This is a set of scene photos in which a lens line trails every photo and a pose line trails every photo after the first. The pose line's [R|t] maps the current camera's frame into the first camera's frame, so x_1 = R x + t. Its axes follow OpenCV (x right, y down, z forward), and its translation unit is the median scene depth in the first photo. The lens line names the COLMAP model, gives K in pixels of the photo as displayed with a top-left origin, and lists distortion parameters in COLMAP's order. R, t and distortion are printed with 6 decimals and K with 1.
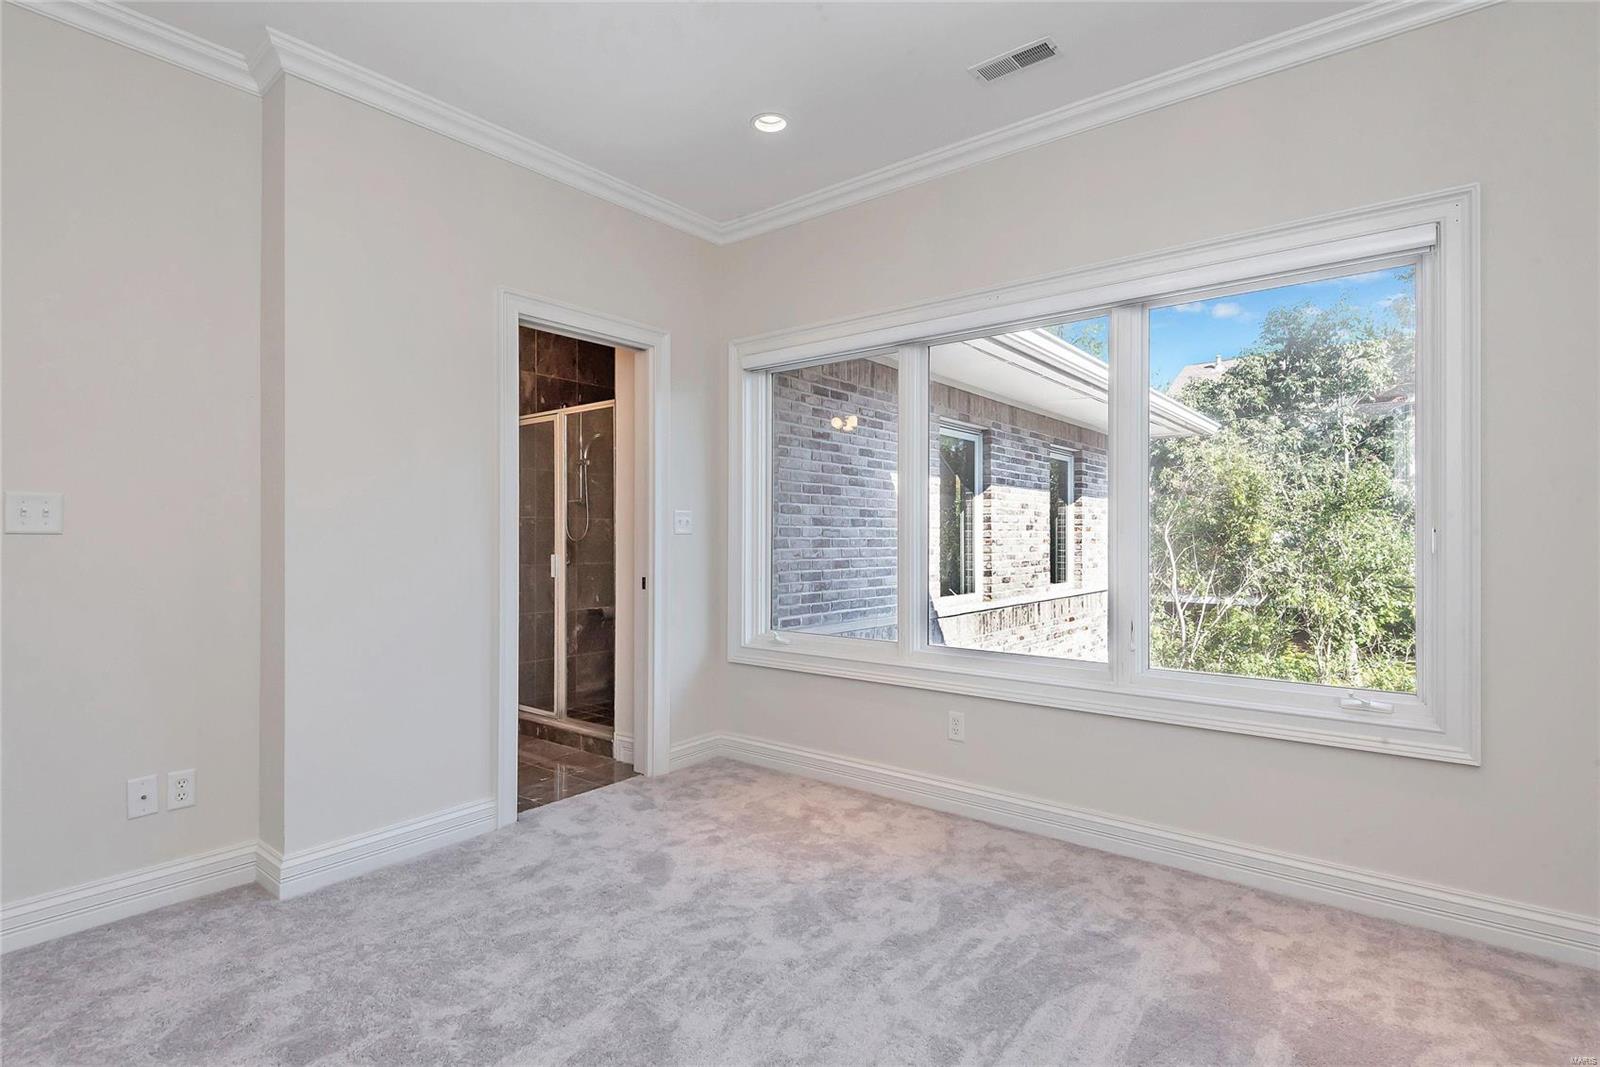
lens RADIAL K [[780.7, 0, 797.7], [0, 780.7, 540.1], [0, 0, 1]] dist [0.001962, 0.000035]
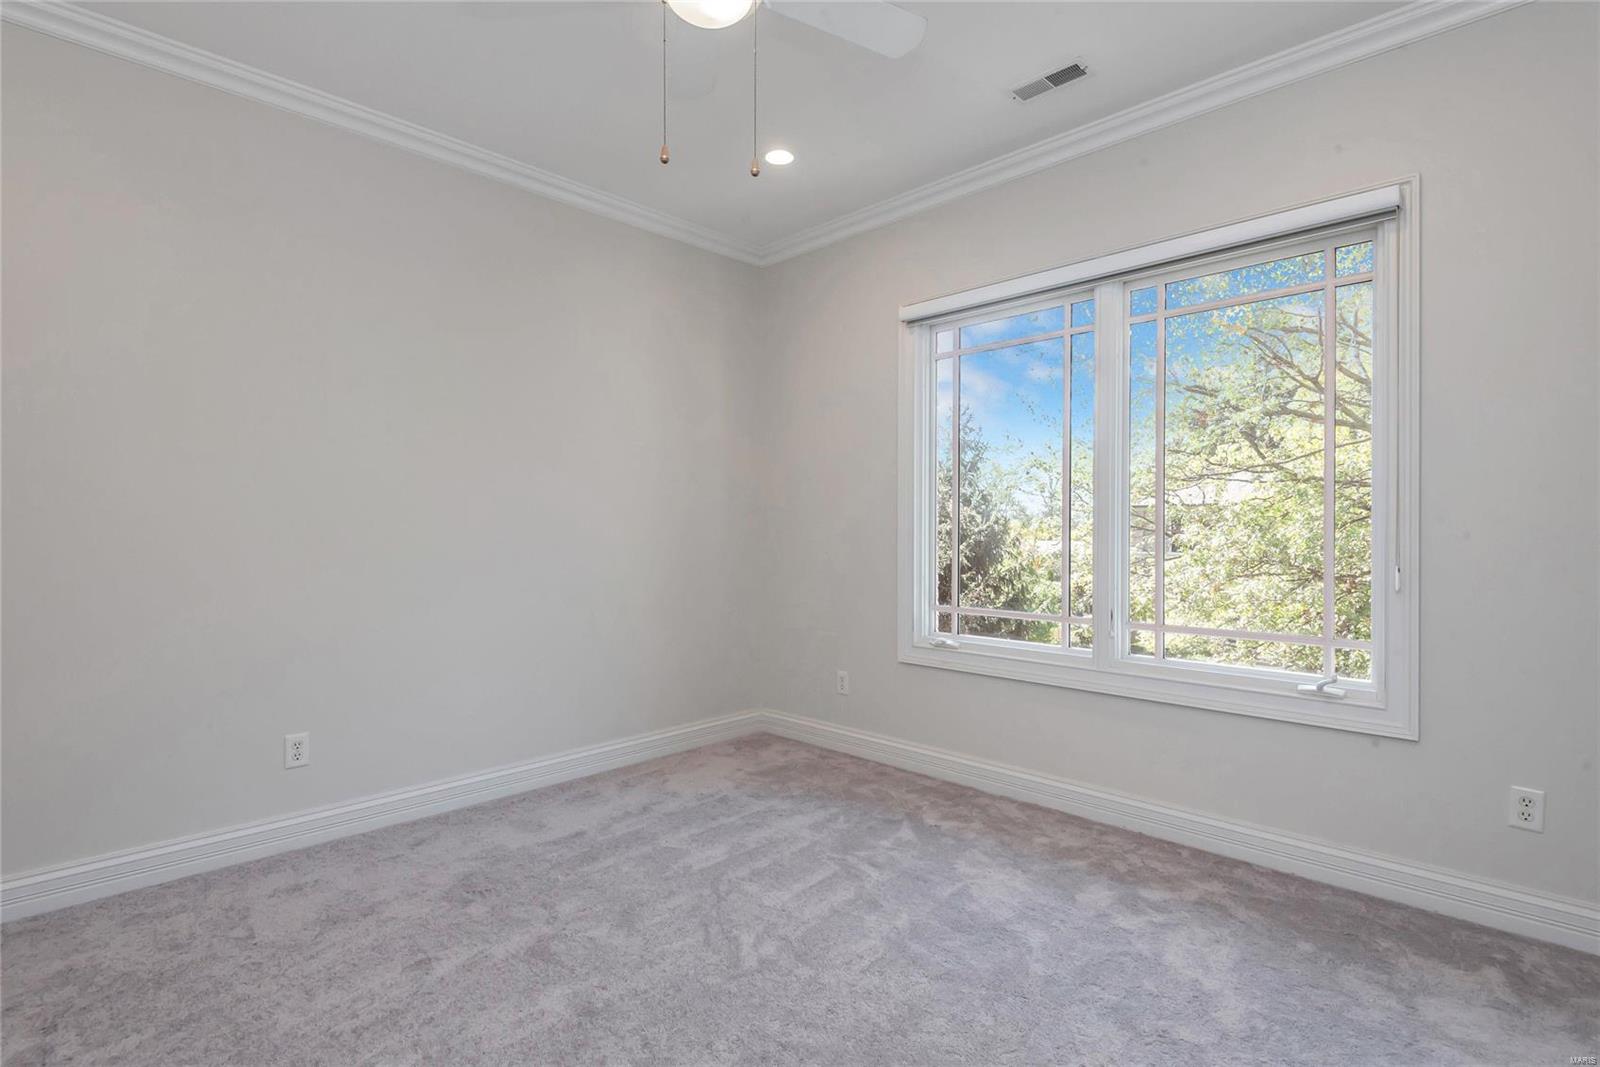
lens RADIAL K [[780.7, 0, 841.4], [0, 780.7, 510.6], [0, 0, 1]] dist [0.001962, 0.000035]
pose [[0.996243, -0.005068, -0.086449, 0.087796], [0.002611, 0.999590, -0.028508, 0.000559], [0.086558, 0.028175, 0.995848, -0.068617]]
